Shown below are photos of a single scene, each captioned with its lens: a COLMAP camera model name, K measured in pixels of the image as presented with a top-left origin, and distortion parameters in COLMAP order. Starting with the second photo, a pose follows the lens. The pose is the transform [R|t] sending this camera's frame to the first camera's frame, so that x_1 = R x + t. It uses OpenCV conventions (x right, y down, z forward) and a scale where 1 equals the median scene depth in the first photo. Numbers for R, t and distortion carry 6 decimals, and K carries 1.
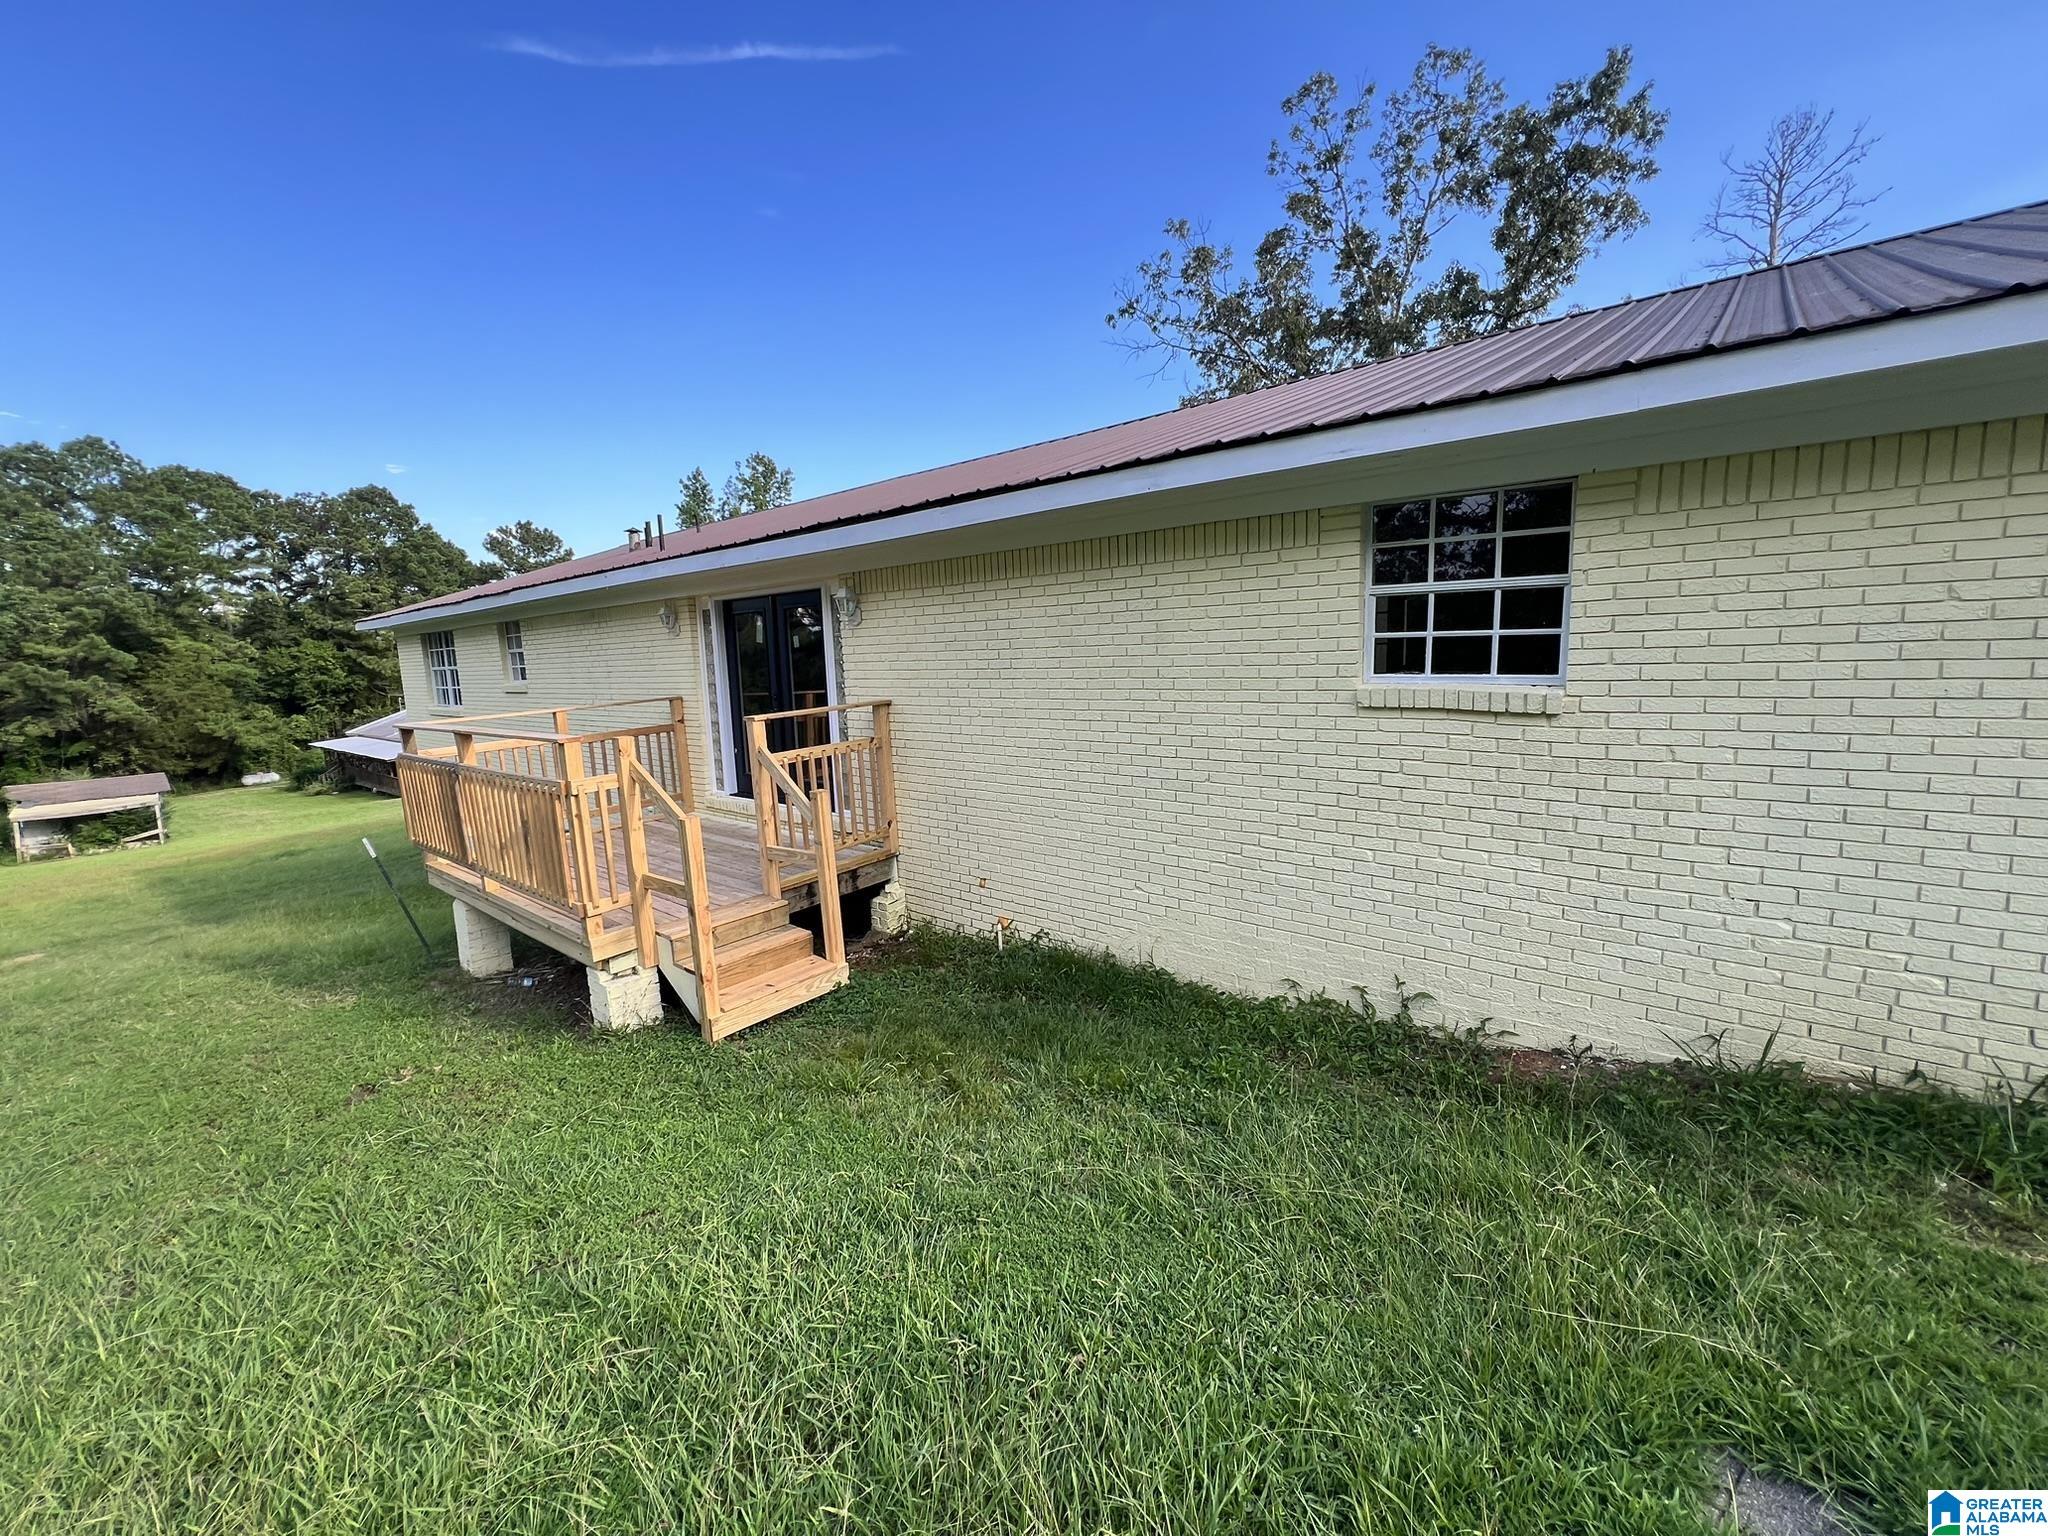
lens RADIAL K [[803.9, 0, 1014.5], [0, 803.9, 771.8], [0, 0, 1]] dist [-0.000903, -0.000038]
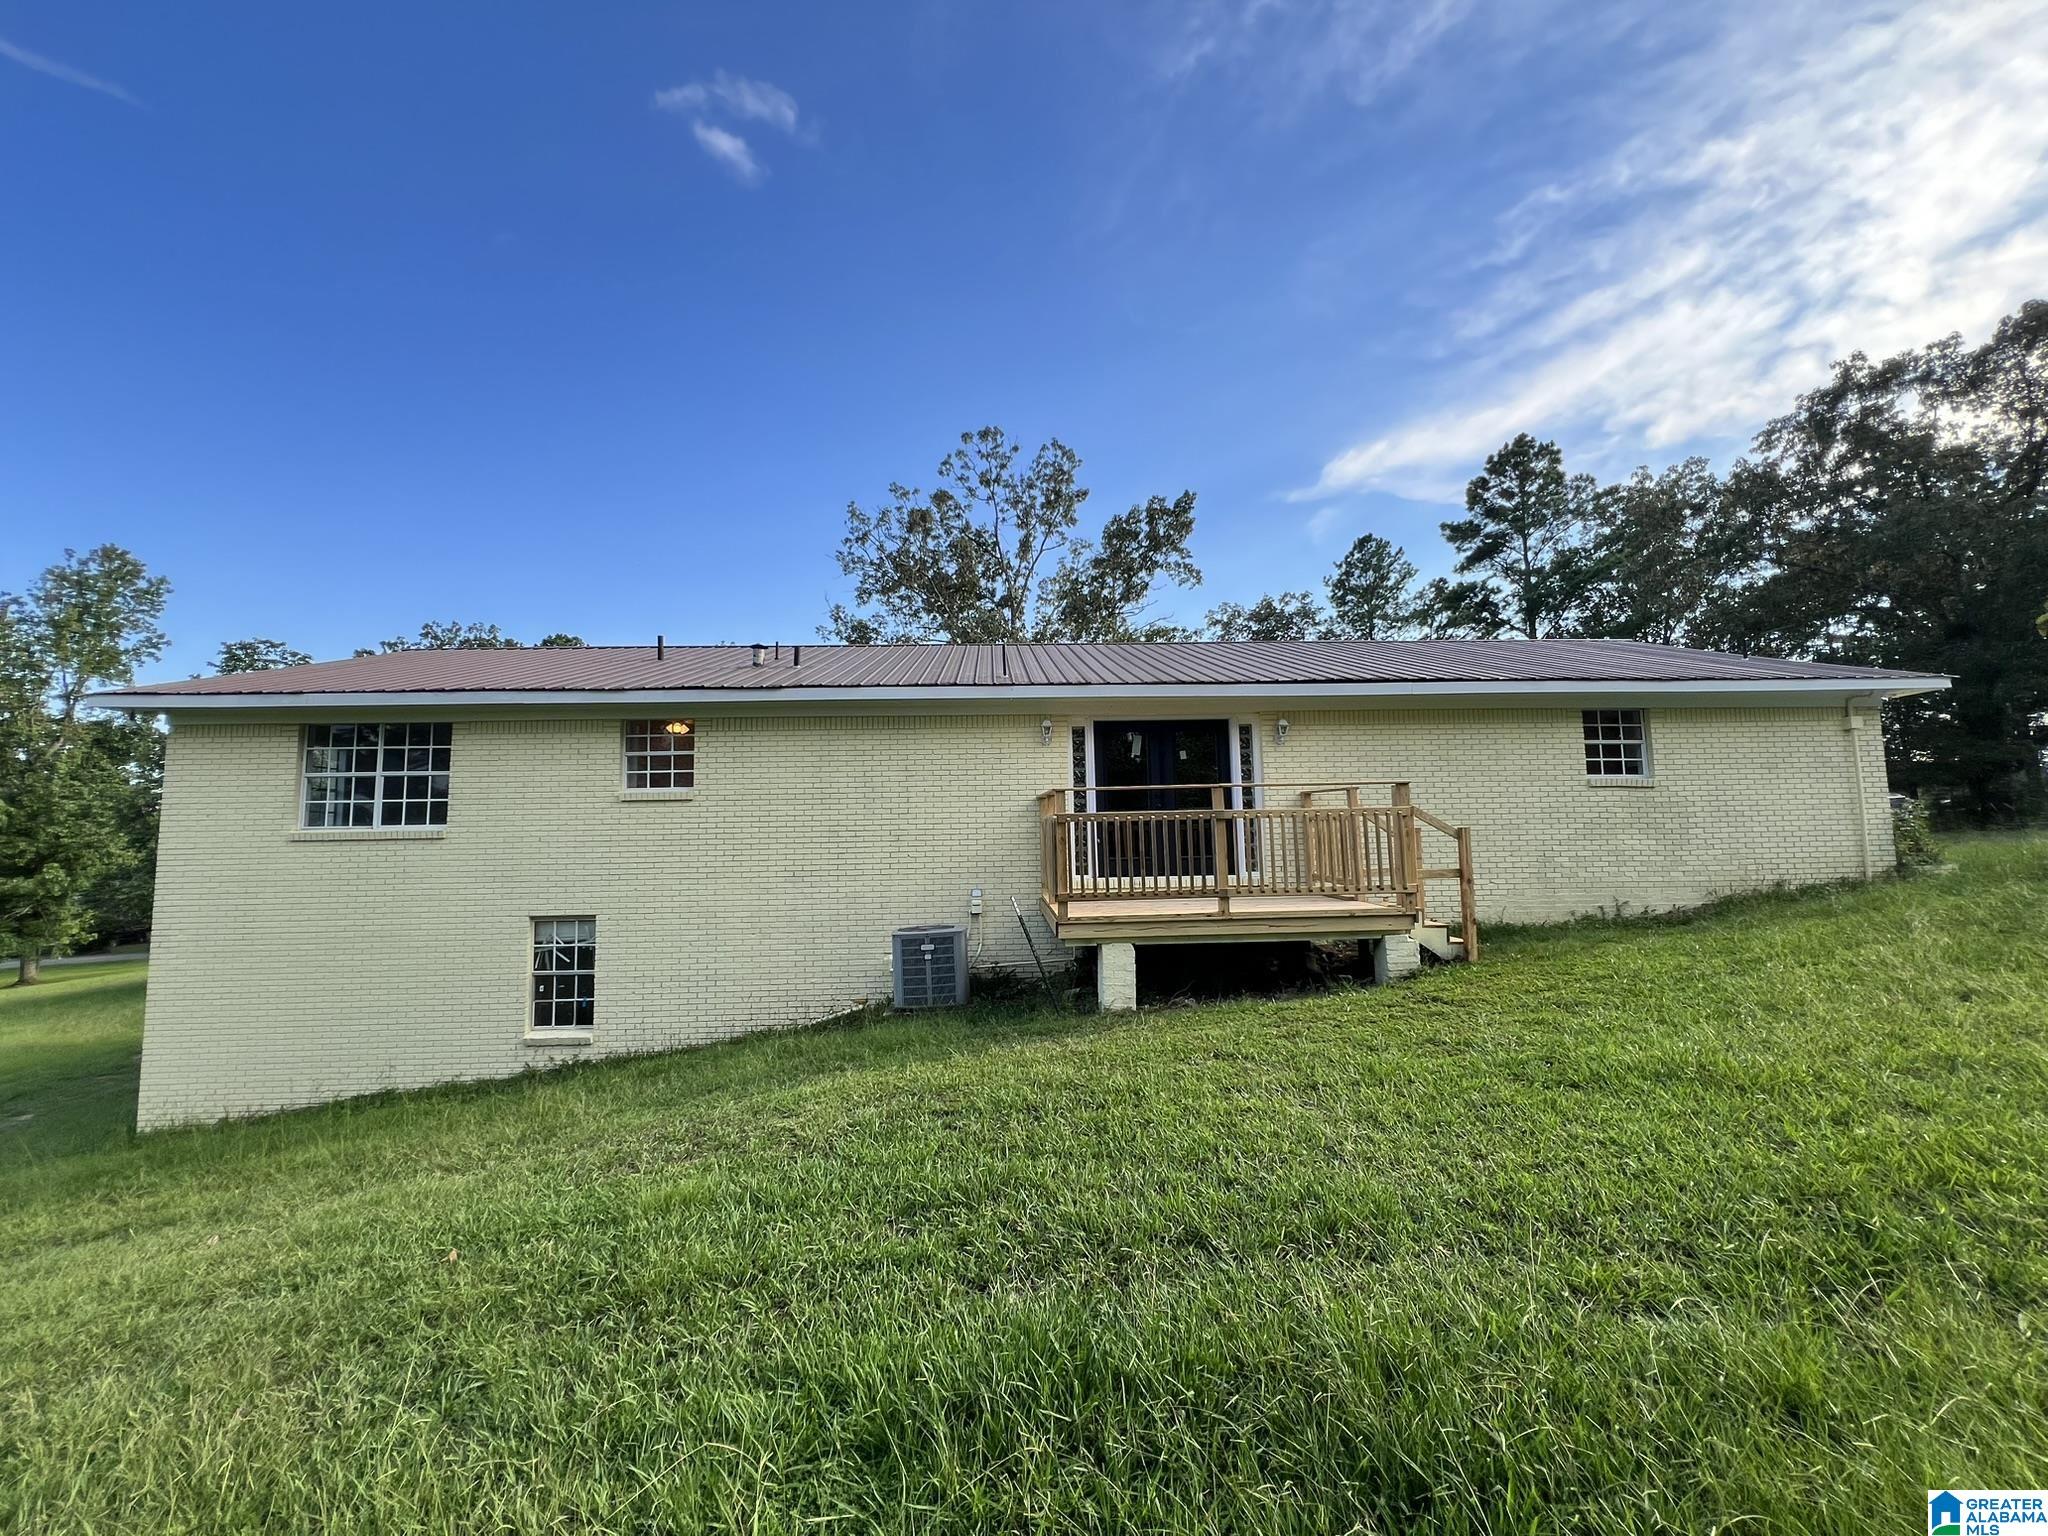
lens RADIAL K [[803.9, 0, 1014.5], [0, 803.9, 771.8], [0, 0, 1]] dist [-0.000903, -0.000038]
pose [[0.749341, 0.076868, 0.657708, -2.322644], [0.091068, 0.971839, -0.217338, 0.231445], [-0.655893, 0.222756, 0.721238, 0.331998]]
